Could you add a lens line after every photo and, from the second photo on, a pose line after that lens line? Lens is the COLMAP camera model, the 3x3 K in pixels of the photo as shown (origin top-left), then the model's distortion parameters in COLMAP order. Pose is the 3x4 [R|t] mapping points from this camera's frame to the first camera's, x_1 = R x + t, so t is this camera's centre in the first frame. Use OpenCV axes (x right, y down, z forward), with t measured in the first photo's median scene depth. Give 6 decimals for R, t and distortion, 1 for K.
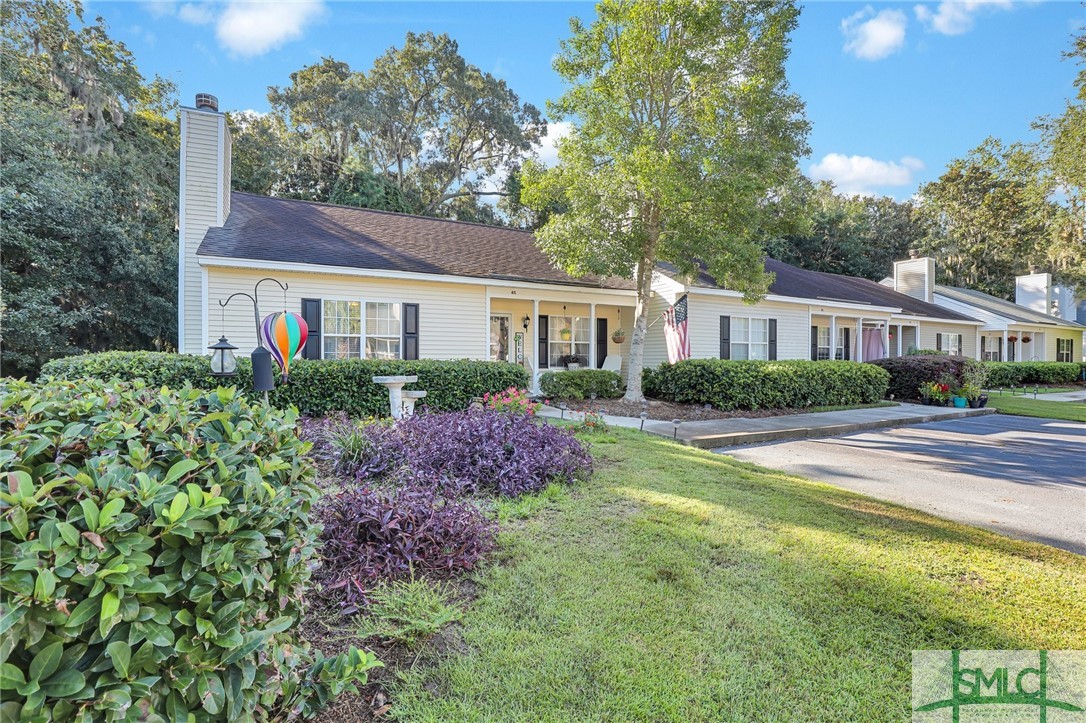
lens RADIAL K [[503.4, 0, 543.3], [0, 503.4, 354.4], [0, 0, 1]] dist [-0.026045, 0.000865]
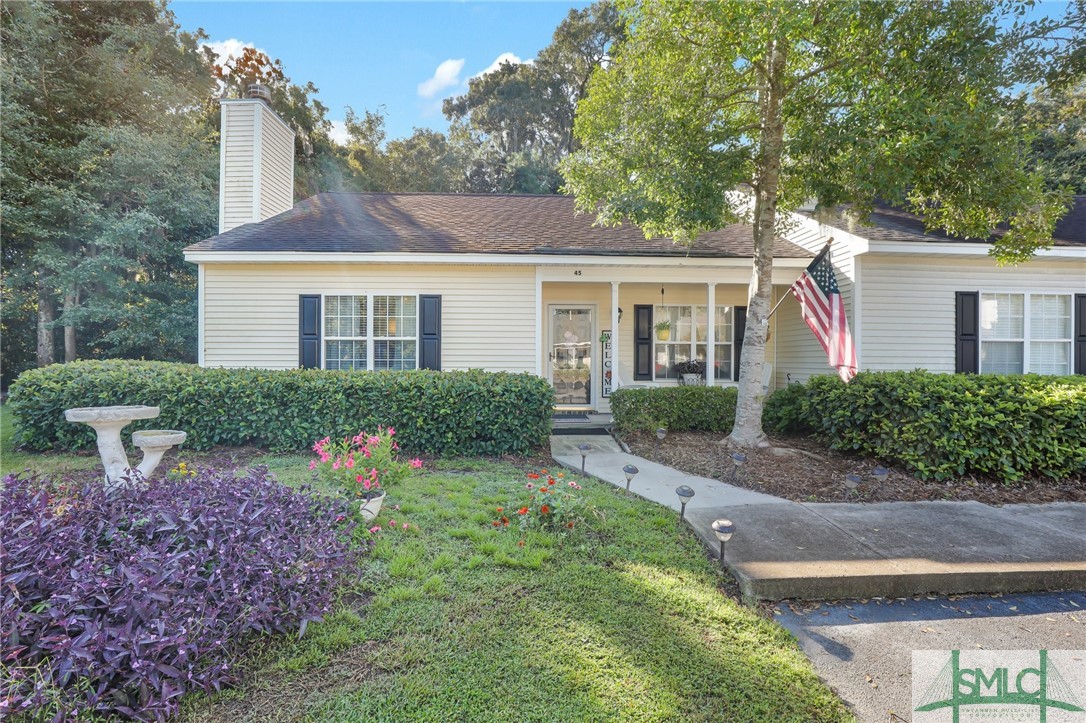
lens RADIAL K [[503.4, 0, 543.3], [0, 503.4, 354.4], [0, 0, 1]] dist [-0.026045, 0.000865]
pose [[0.900671, -0.002725, -0.434494, 0.220662], [0.001085, 0.999991, -0.004023, -0.007989], [0.434501, 0.003152, 0.900666, 0.383512]]
